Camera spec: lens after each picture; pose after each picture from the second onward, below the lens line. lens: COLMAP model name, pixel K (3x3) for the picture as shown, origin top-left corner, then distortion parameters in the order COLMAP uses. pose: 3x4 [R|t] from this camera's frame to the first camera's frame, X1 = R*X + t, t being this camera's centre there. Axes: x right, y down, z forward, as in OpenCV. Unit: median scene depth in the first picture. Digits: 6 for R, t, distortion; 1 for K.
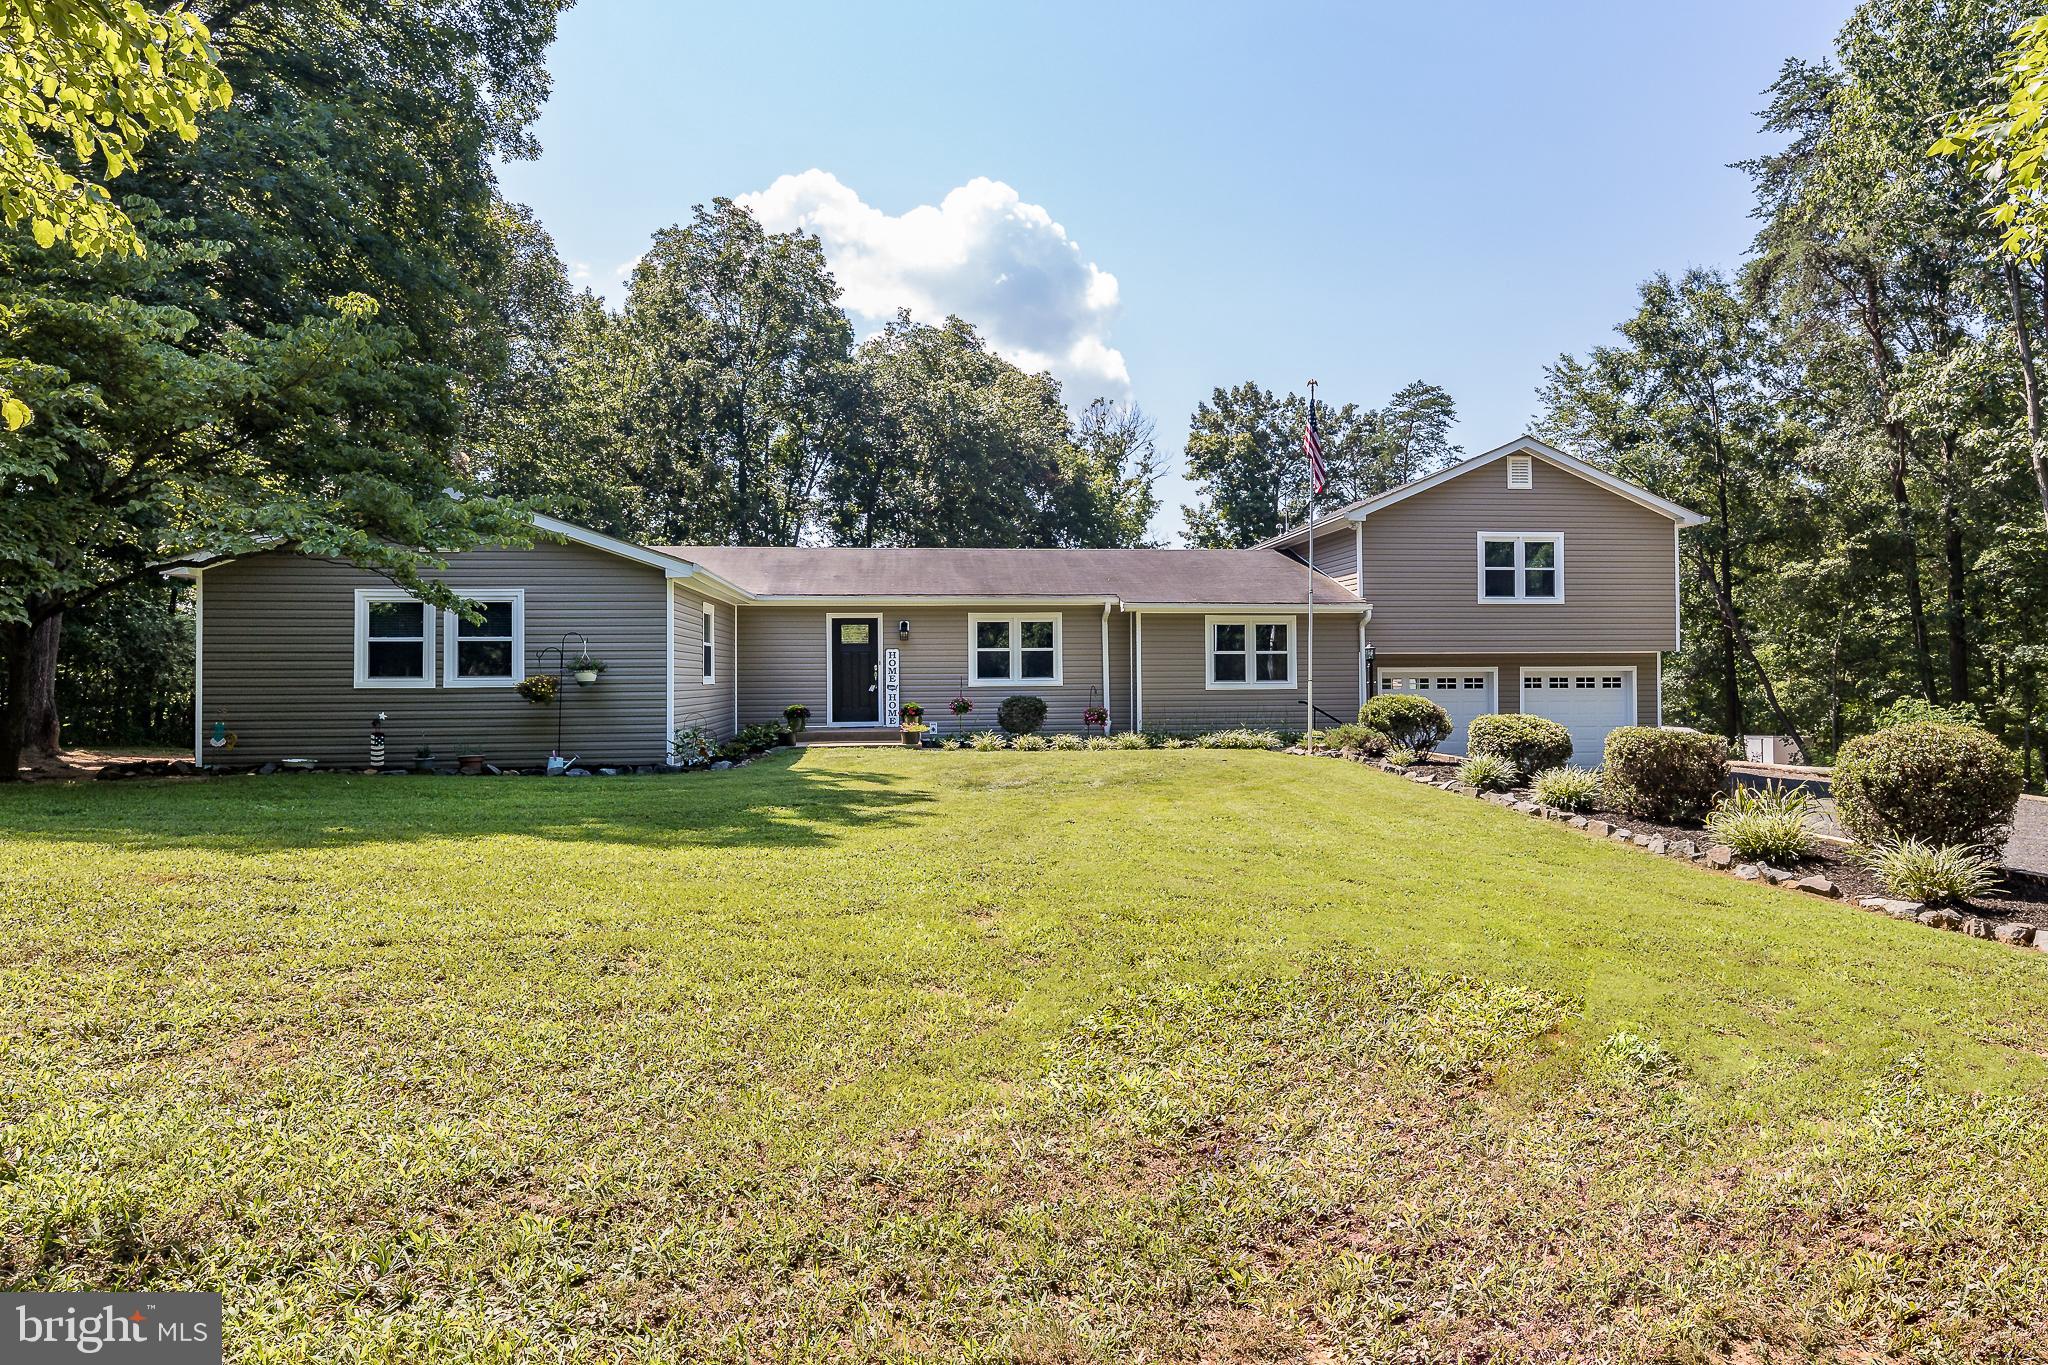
lens RADIAL K [[1161.2, 0, 1051.4], [0, 1161.2, 685.8], [0, 0, 1]] dist [-0.000661, -0.000597]
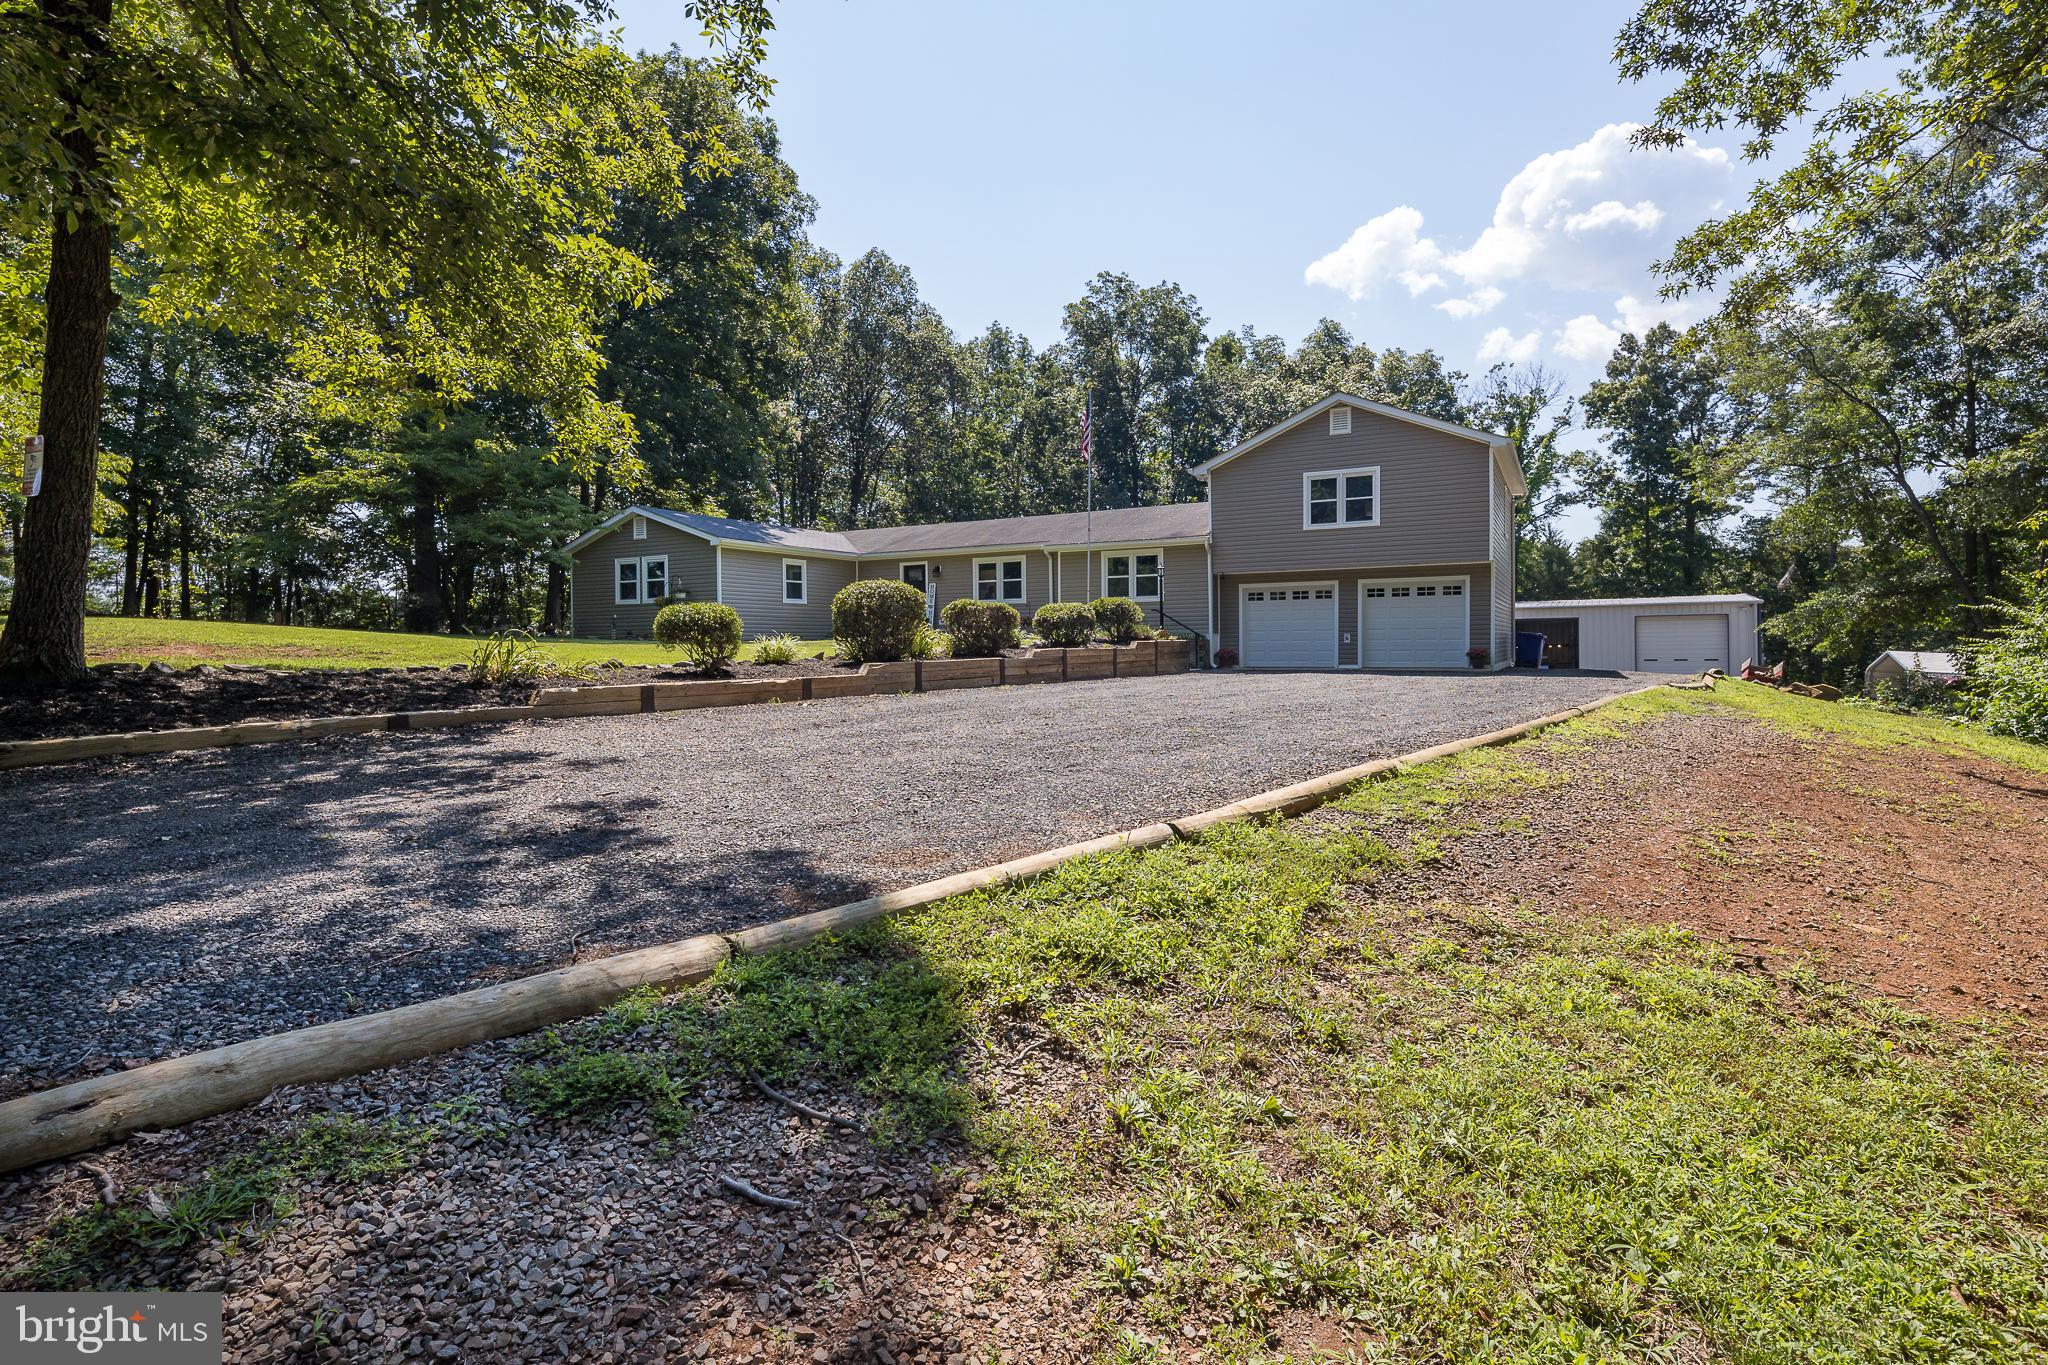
lens RADIAL K [[976.4, 0, 1032.5], [0, 976.4, 685.2], [0, 0, 1]] dist [0.002017, -0.000202]
pose [[0.820855, 0.021764, -0.570721, 0.734133], [0.002345, 0.999137, 0.041474, 0.052966], [0.571131, -0.035382, 0.820096, -0.045571]]
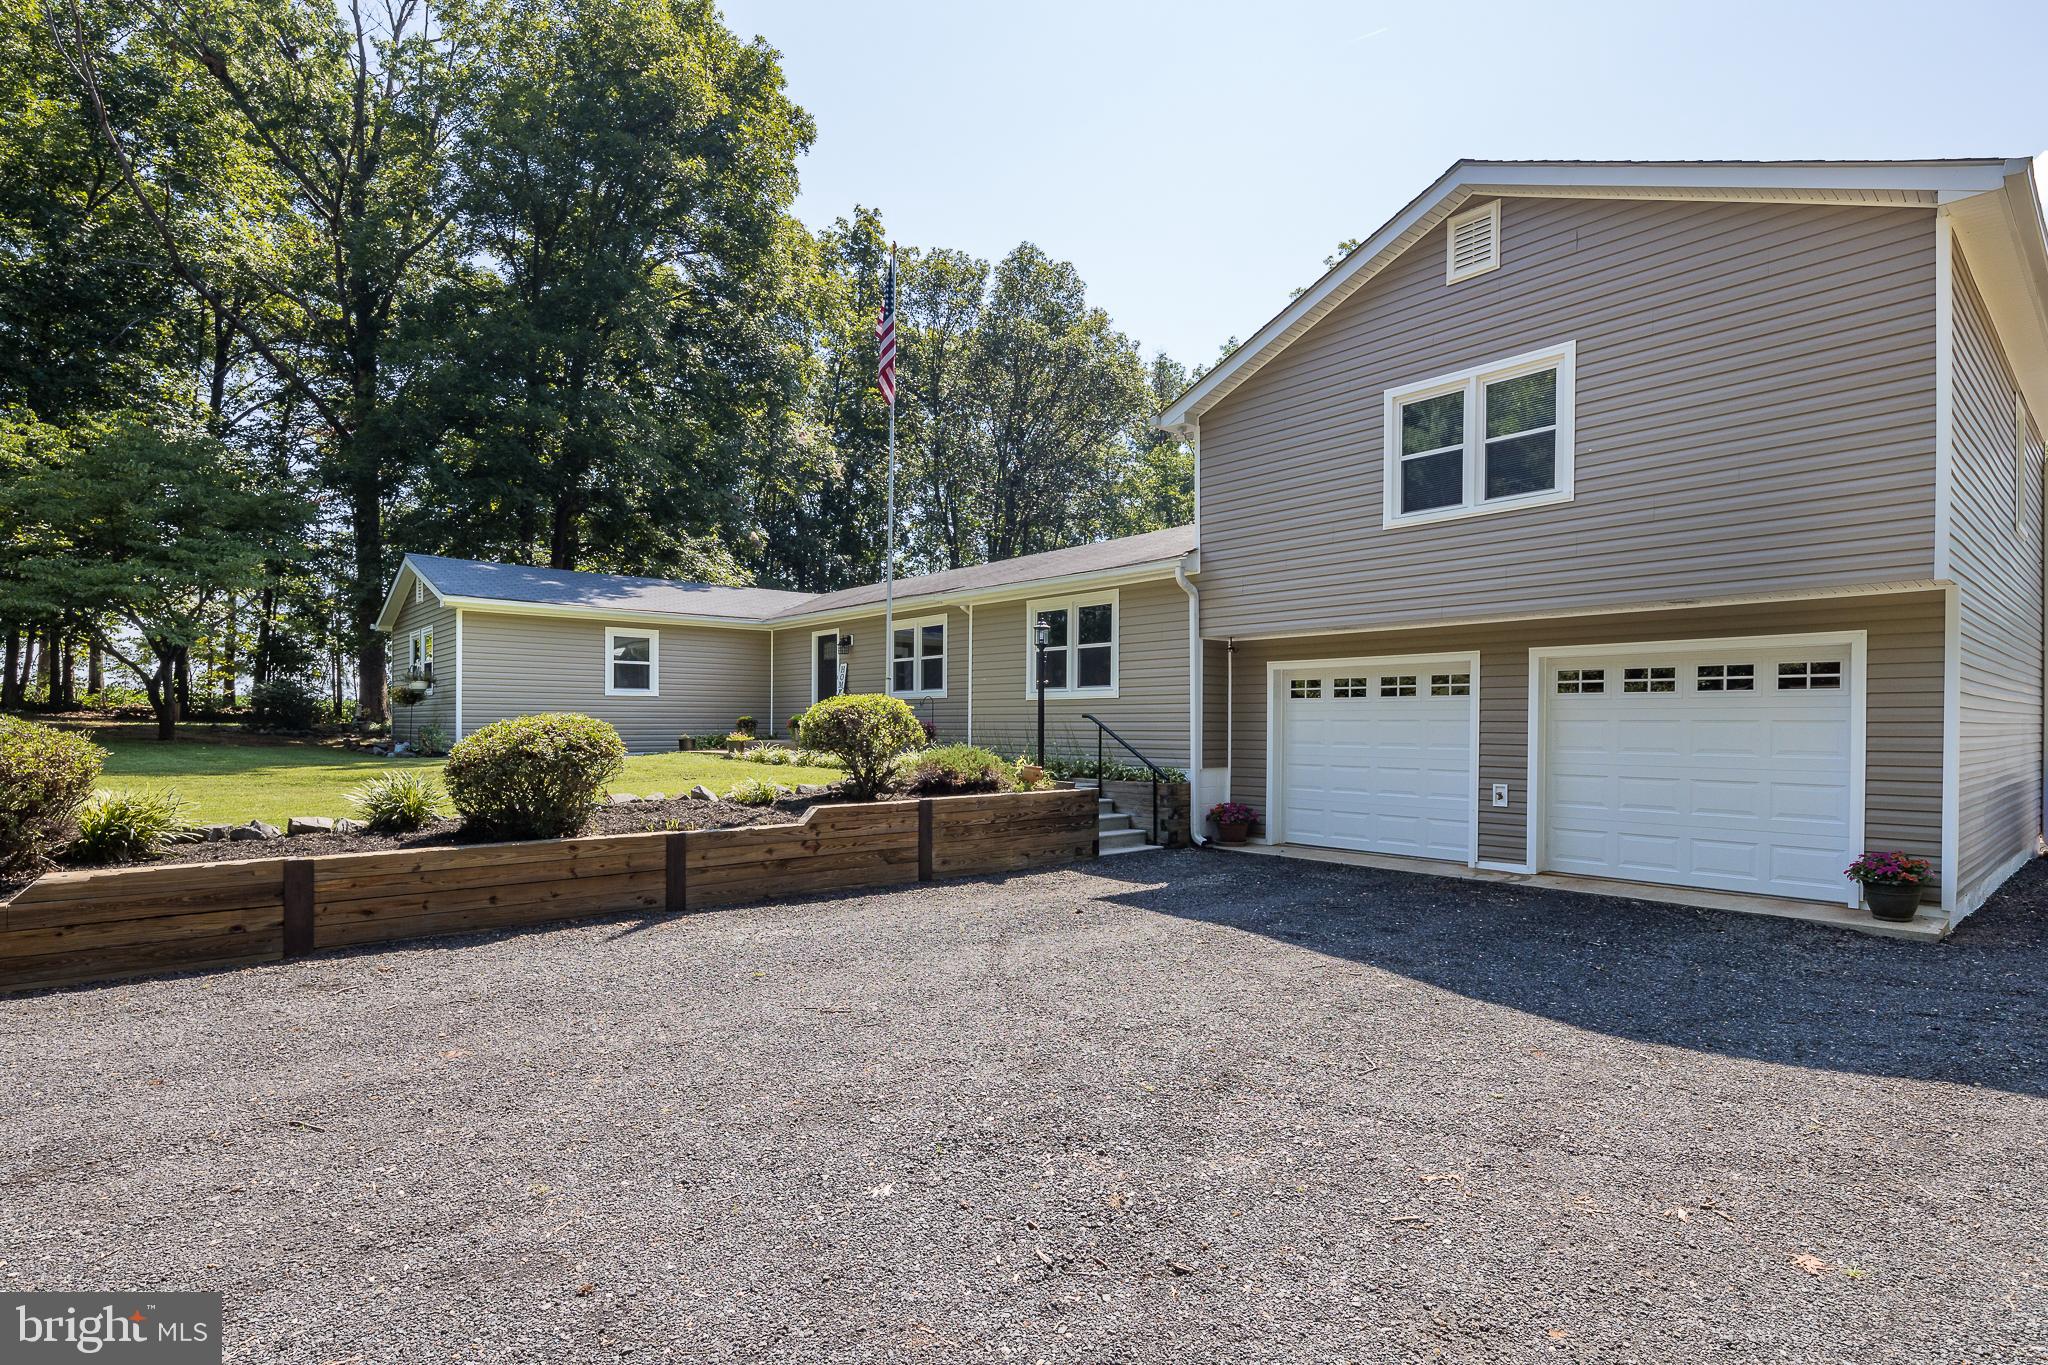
lens RADIAL K [[988.2, 0, 1029.1], [0, 988.2, 742.4], [0, 0, 1]] dist [0.001024, -0.000204]
pose [[0.572117, 0.023616, -0.819832, 0.640420], [-0.011737, 0.999719, 0.020608, 0.017106], [0.820088, -0.002167, 0.572234, 0.615534]]
